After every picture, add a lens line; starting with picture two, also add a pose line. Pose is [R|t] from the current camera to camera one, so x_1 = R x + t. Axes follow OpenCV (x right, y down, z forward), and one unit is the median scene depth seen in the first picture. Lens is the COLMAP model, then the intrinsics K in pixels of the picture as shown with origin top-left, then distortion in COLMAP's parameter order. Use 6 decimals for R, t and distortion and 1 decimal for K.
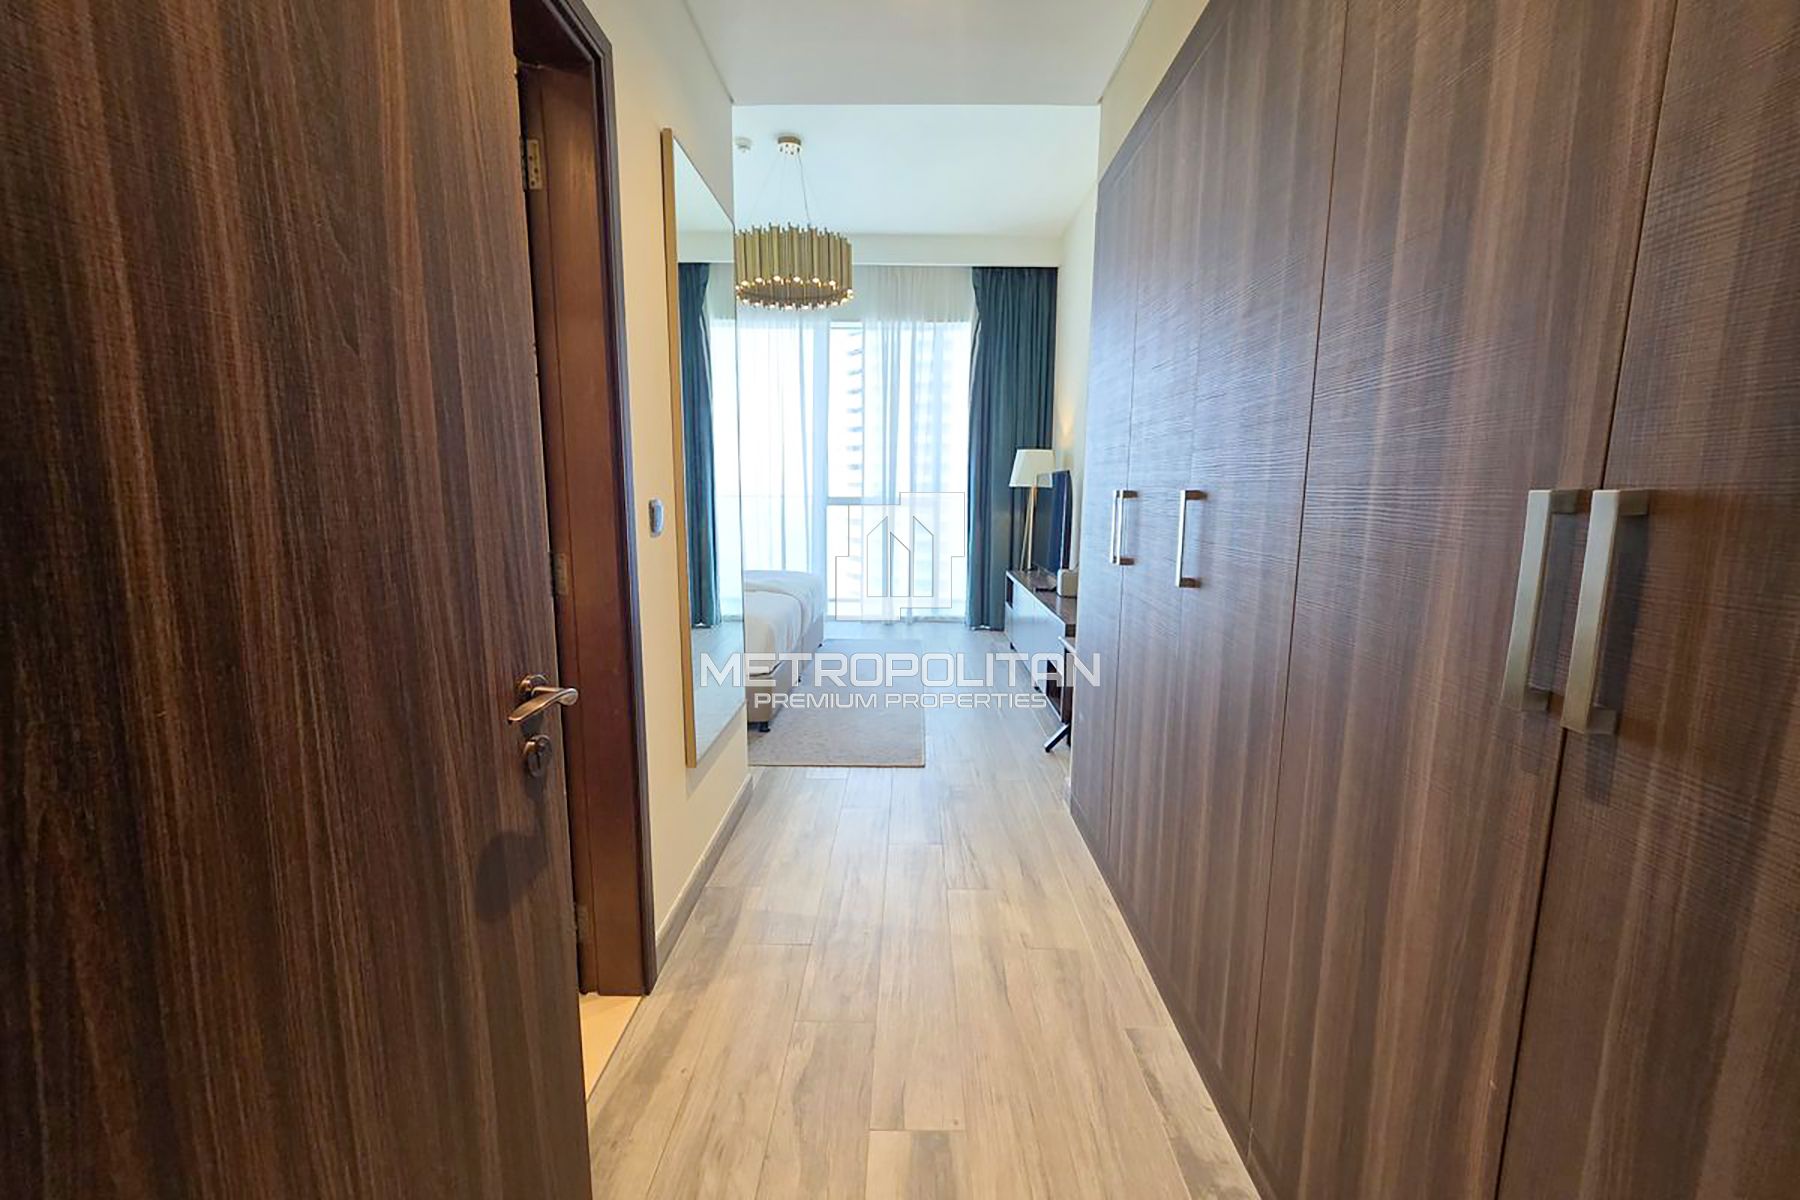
lens RADIAL K [[716.6, 0, 900.0], [0, 716.6, 600.0], [0, 0, 1]] dist [0.001992, -0.000356]
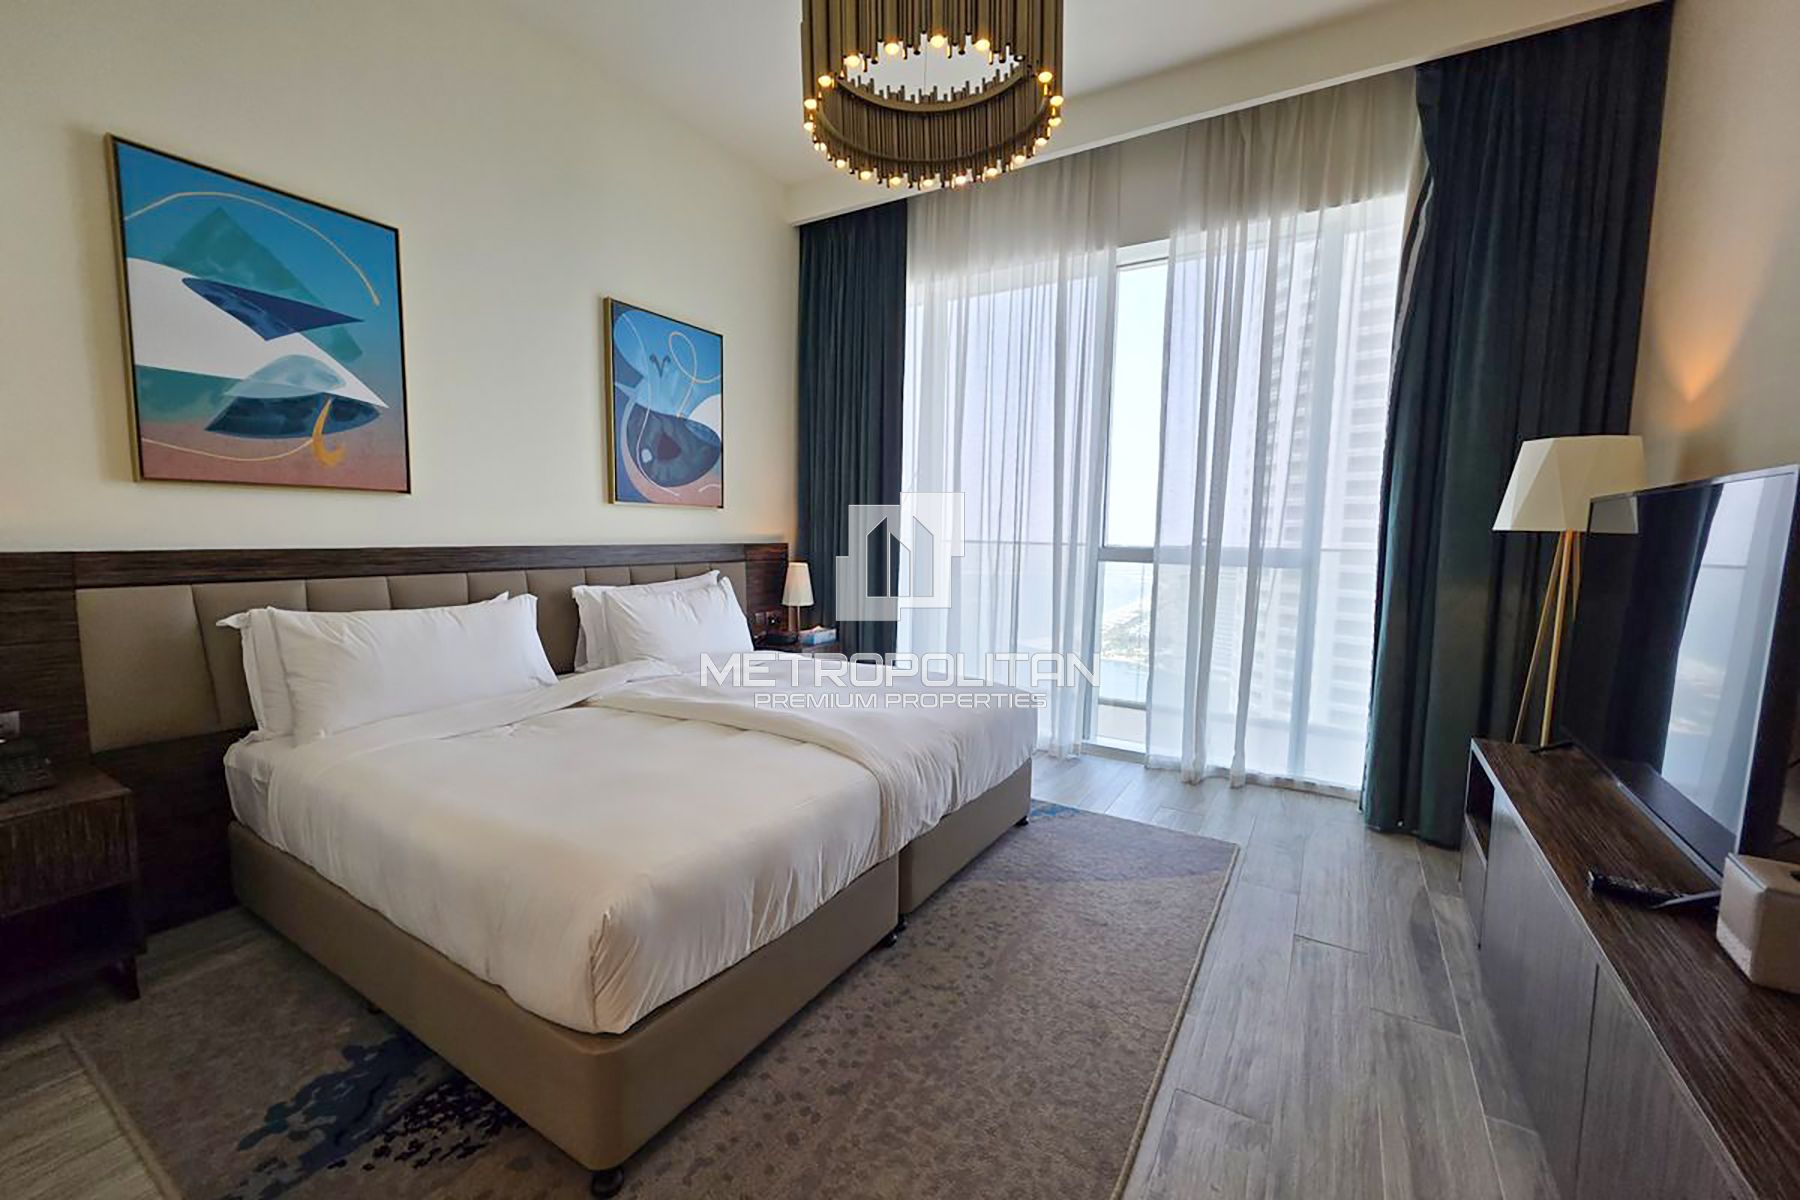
lens RADIAL K [[716.6, 0, 900.0], [0, 716.6, 600.0], [0, 0, 1]] dist [0.001992, -0.000356]
pose [[0.852060, 0.055200, -0.520526, 0.074688], [-0.087737, 0.995416, -0.038057, -0.067547], [0.516040, 0.078096, 0.852997, 0.440732]]
